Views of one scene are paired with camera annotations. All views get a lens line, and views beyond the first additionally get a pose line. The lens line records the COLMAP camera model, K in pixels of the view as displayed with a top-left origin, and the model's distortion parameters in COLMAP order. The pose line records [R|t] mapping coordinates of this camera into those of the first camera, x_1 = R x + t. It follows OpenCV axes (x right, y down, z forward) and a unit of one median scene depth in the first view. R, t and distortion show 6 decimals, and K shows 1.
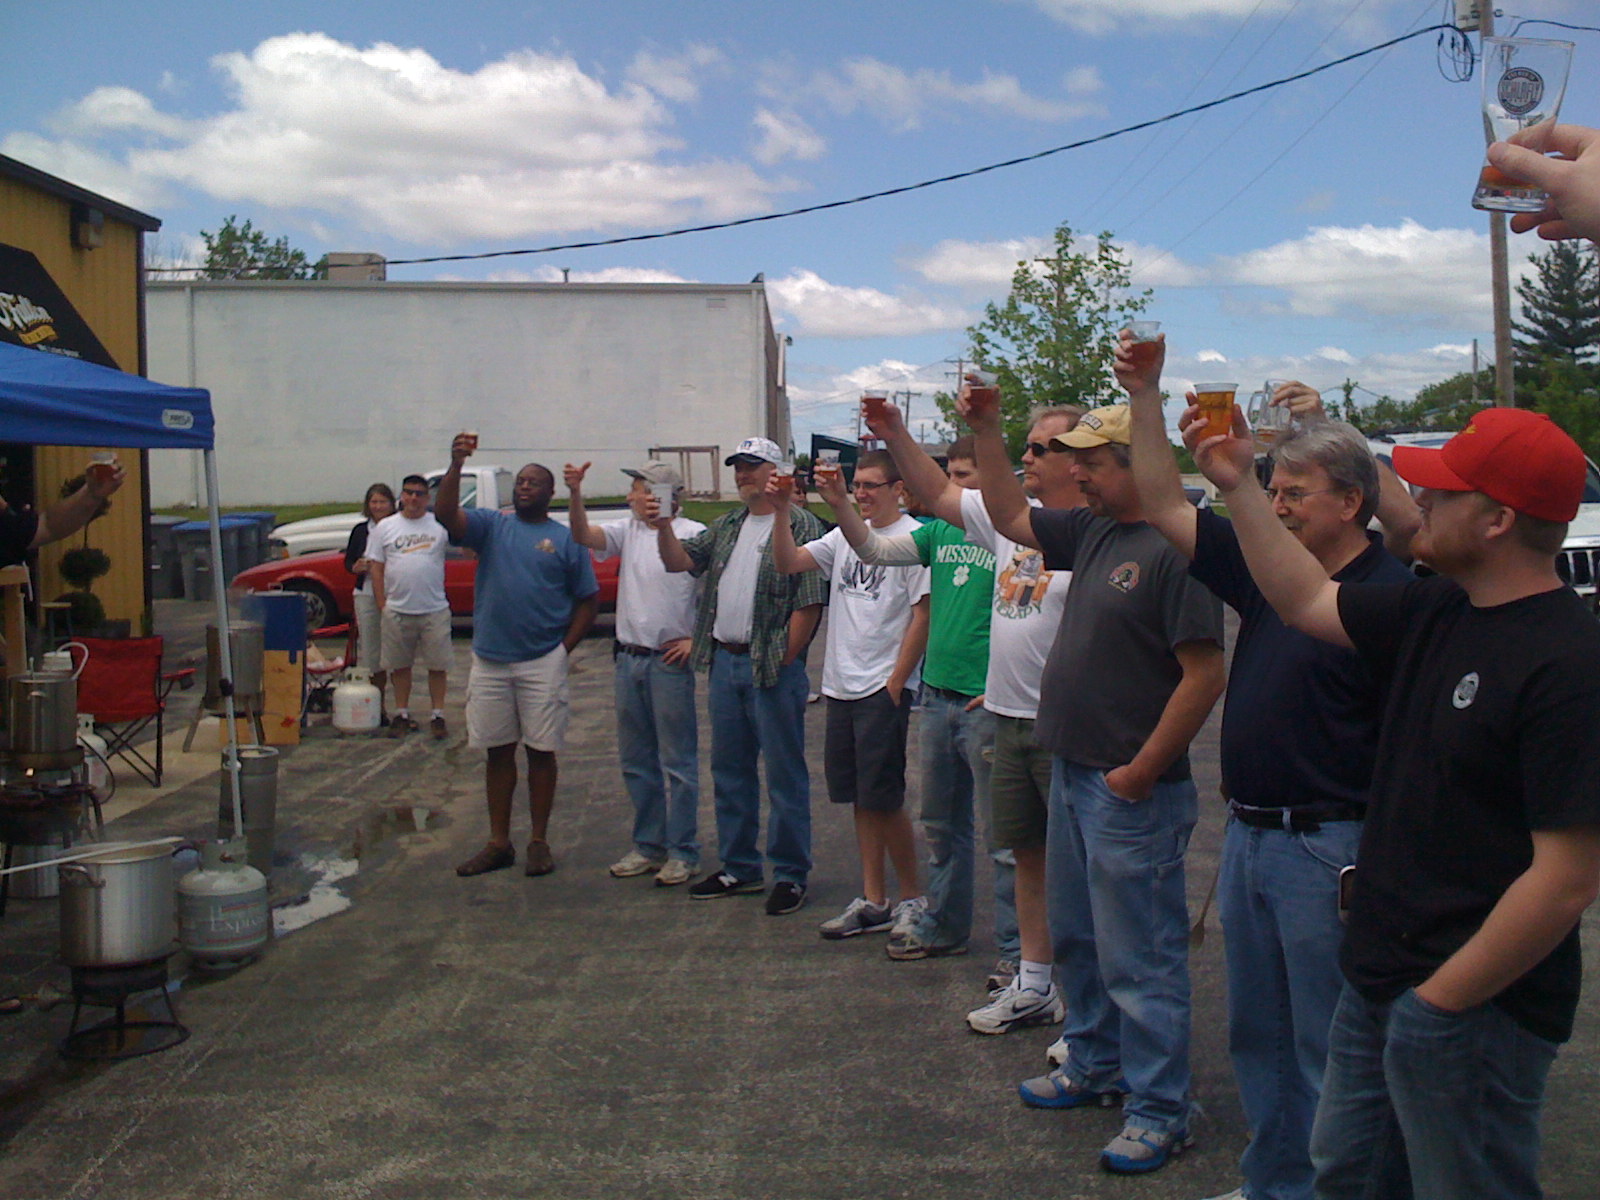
lens RADIAL K [[1791.2, 0, 793.9], [0, 1791.2, 538.0], [0, 0, 1]] dist [-0.007949, 0.000000]
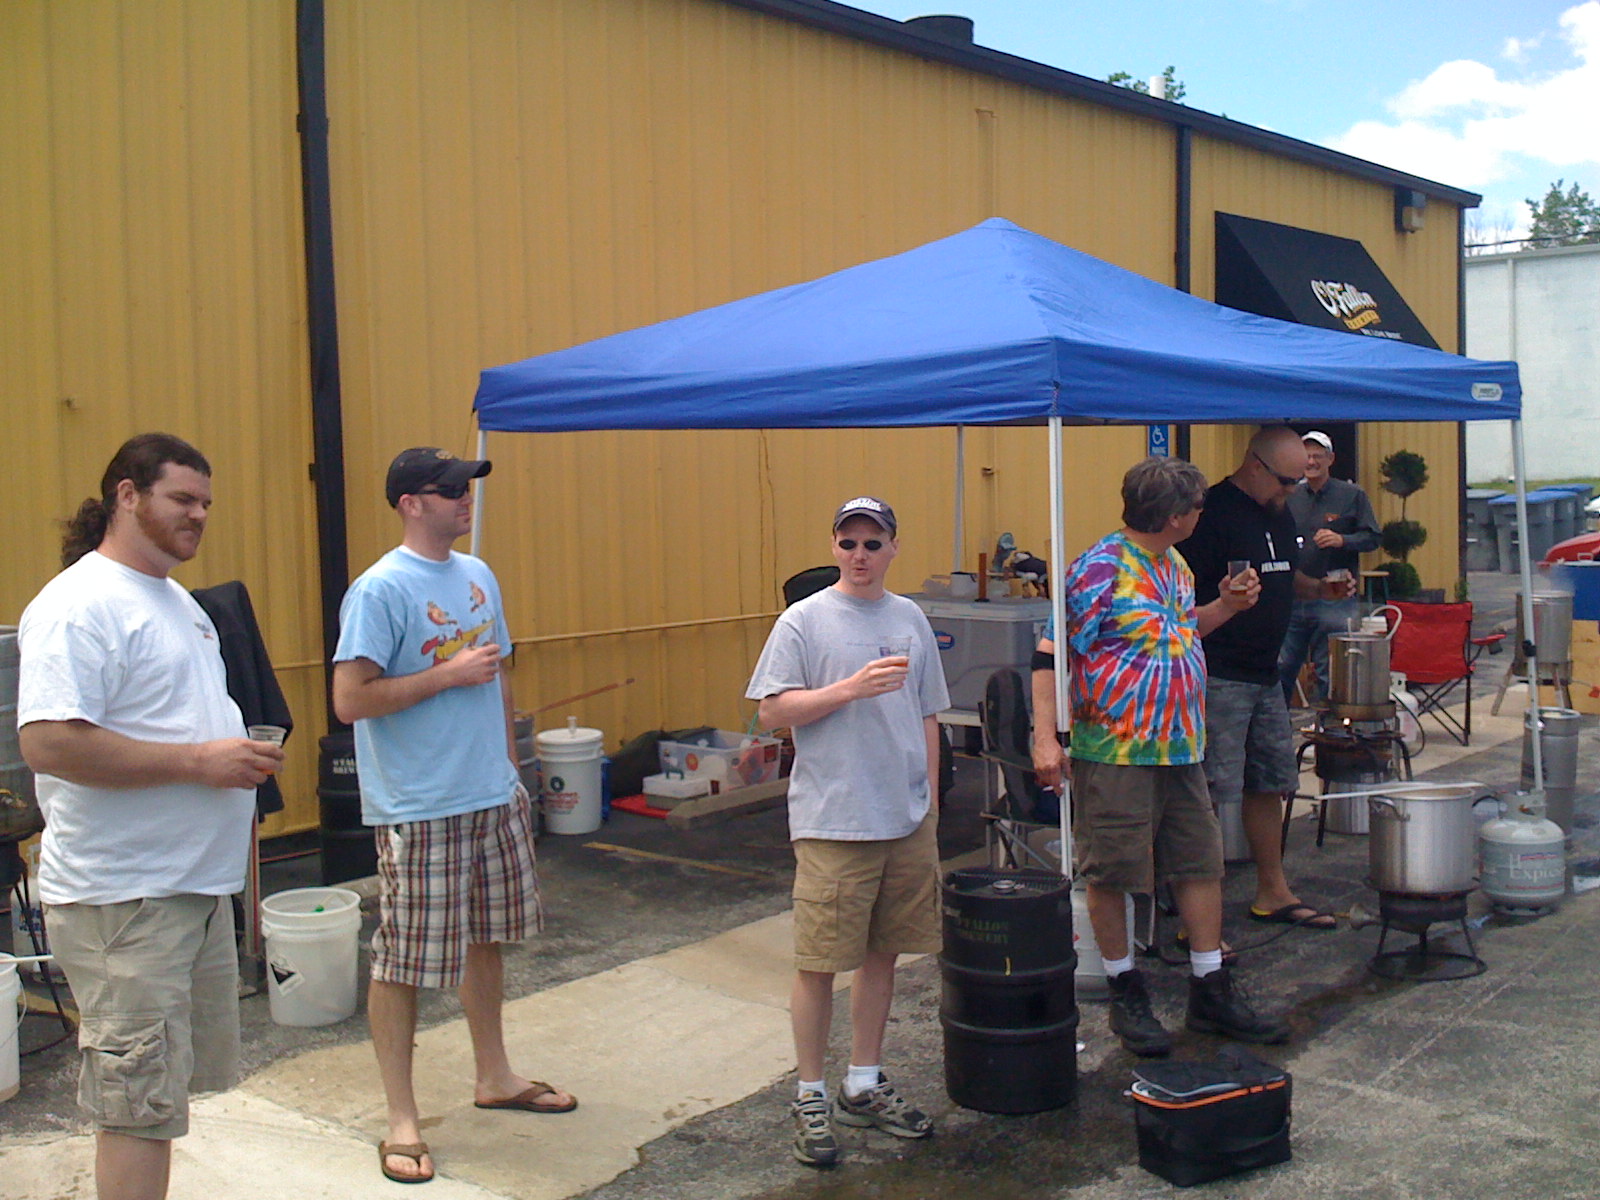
lens RADIAL K [[1791.2, 0, 815.5], [0, 1791.2, 633.8], [0, 0, 1]] dist [-0.007949, 0.000000]
pose [[0.767179, 0.034265, -0.640517, 0.025664], [0.007779, 0.998002, 0.062706, 0.005431], [0.641386, -0.053090, 0.765380, -0.051717]]
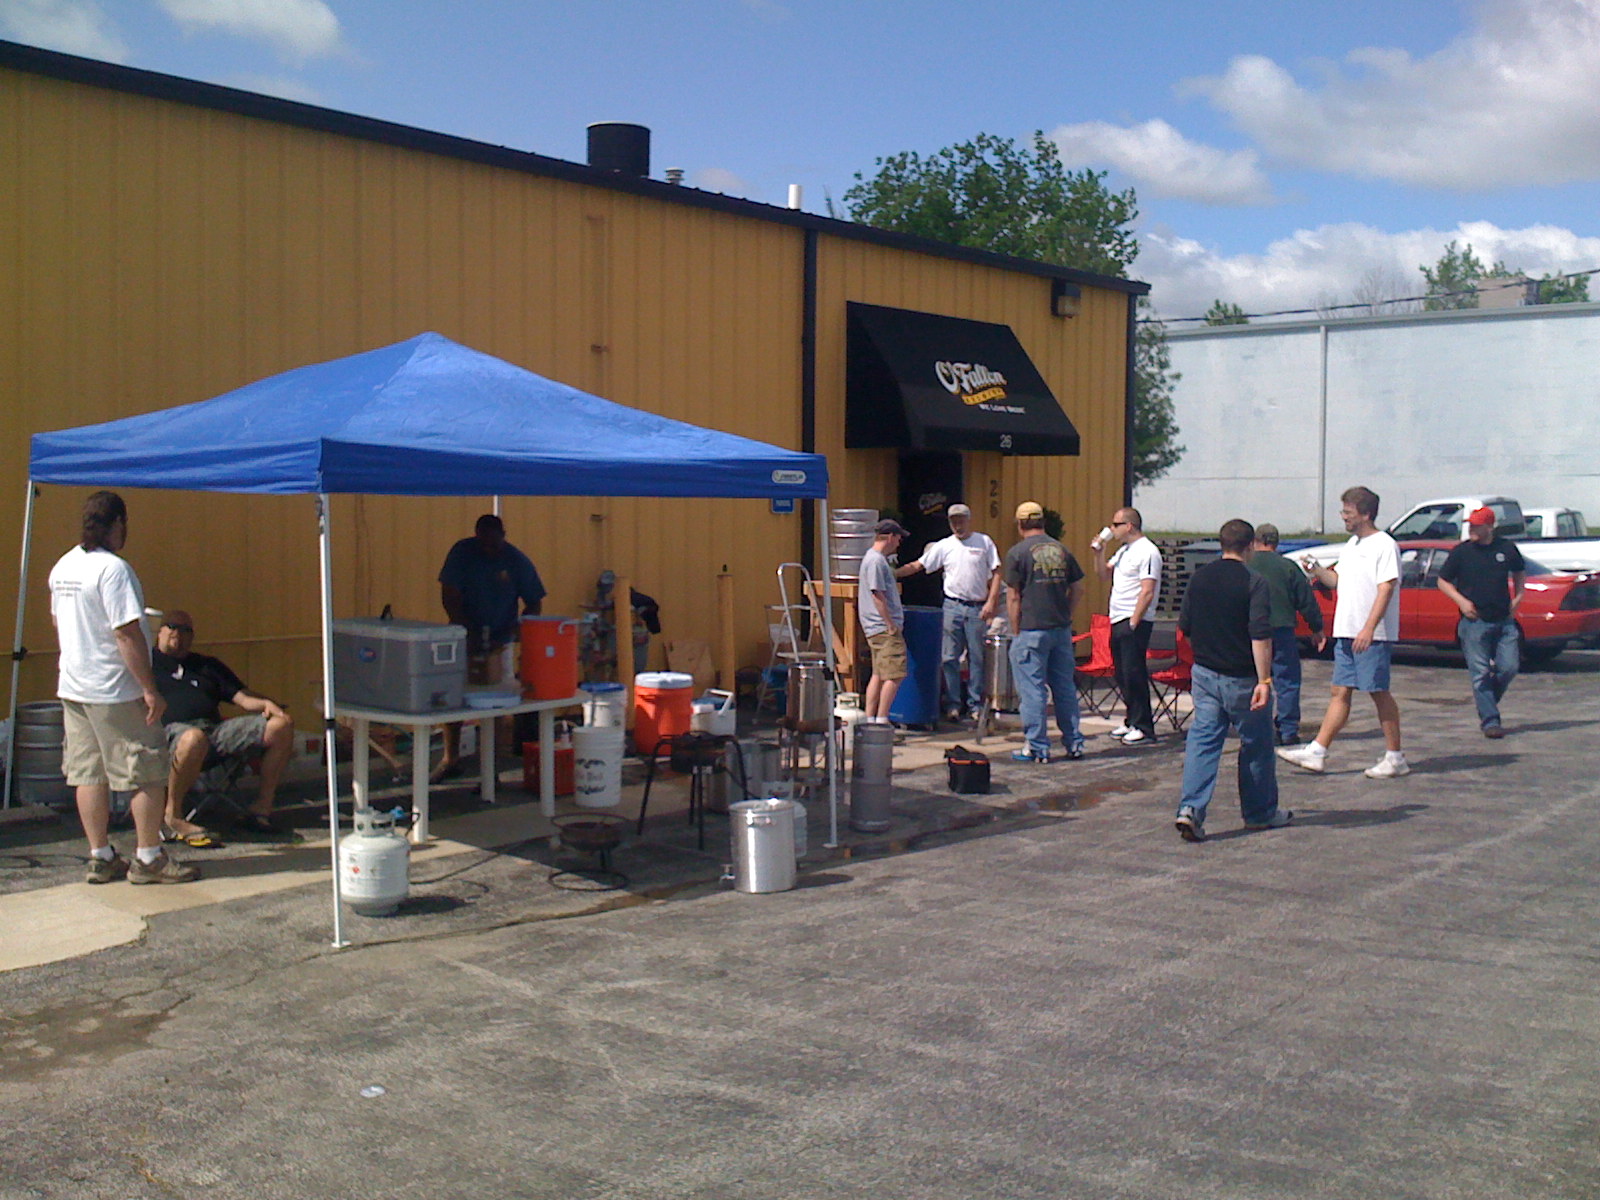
lens RADIAL K [[1791.2, 0, 812.9], [0, 1791.2, 595.7], [0, 0, 1]] dist [-0.007949, 0.000000]
pose [[0.763982, 0.031347, -0.644476, 0.500175], [-0.018932, 0.999478, 0.026172, -0.010352], [0.644960, -0.007794, 0.764176, -0.035430]]
